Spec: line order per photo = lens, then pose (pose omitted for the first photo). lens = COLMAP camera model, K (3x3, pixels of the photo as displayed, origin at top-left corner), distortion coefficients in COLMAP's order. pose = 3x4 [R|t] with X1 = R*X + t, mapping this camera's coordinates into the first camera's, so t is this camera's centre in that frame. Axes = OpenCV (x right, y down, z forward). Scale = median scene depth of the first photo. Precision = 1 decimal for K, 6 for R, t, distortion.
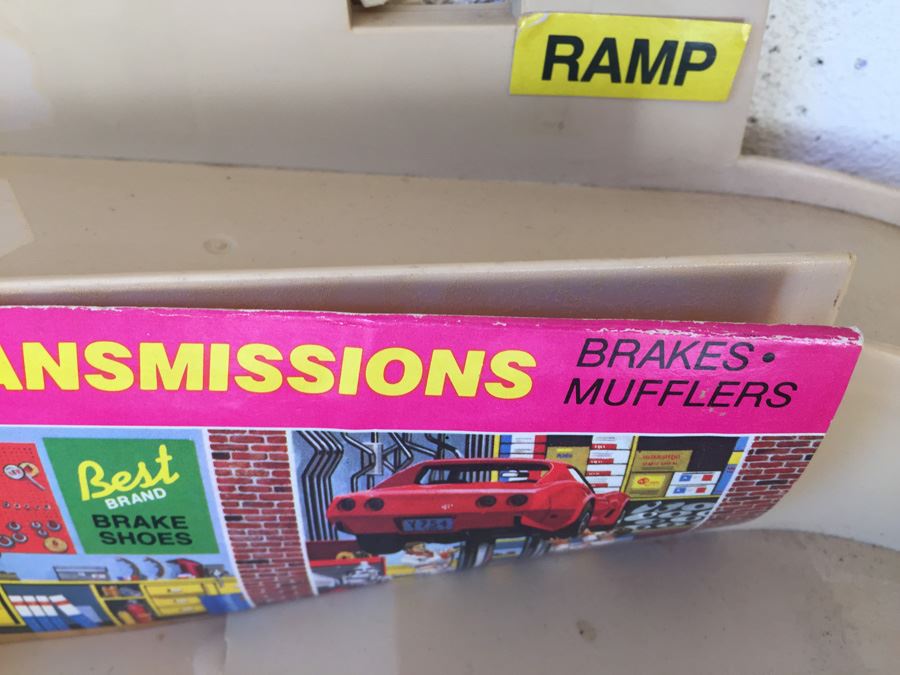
lens RADIAL K [[810.3, 0, 445.9], [0, 810.3, 339.2], [0, 0, 1]] dist [0.100064, -0.193039]
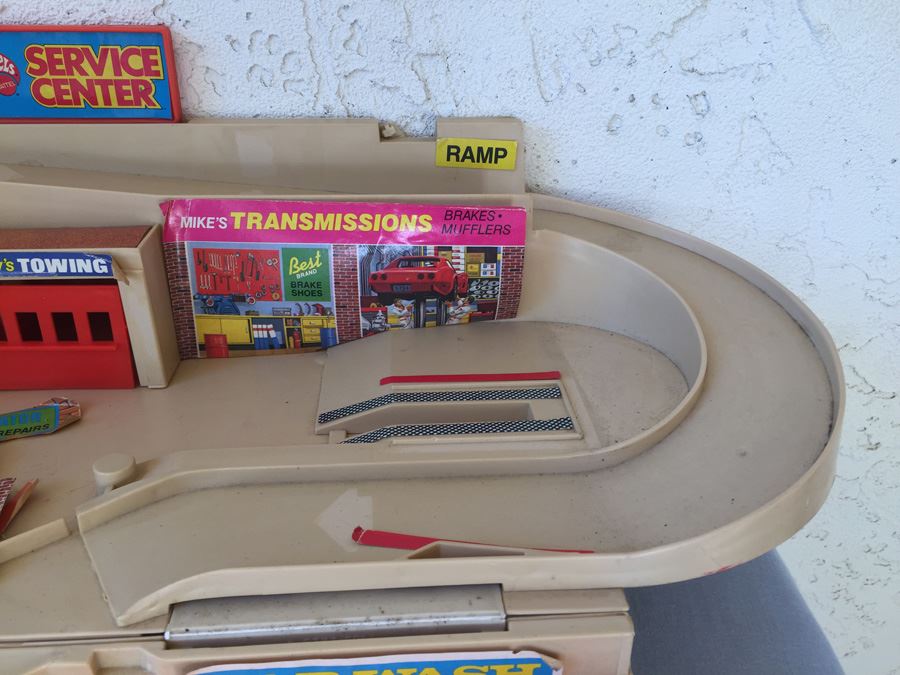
lens RADIAL K [[810.3, 0, 445.9], [0, 810.3, 339.2], [0, 0, 1]] dist [0.100064, -0.193039]
pose [[0.999587, -0.004999, -0.028304, 0.224462], [-0.003194, 0.959340, -0.282235, 1.257540], [0.028564, 0.282208, 0.958928, -1.798595]]
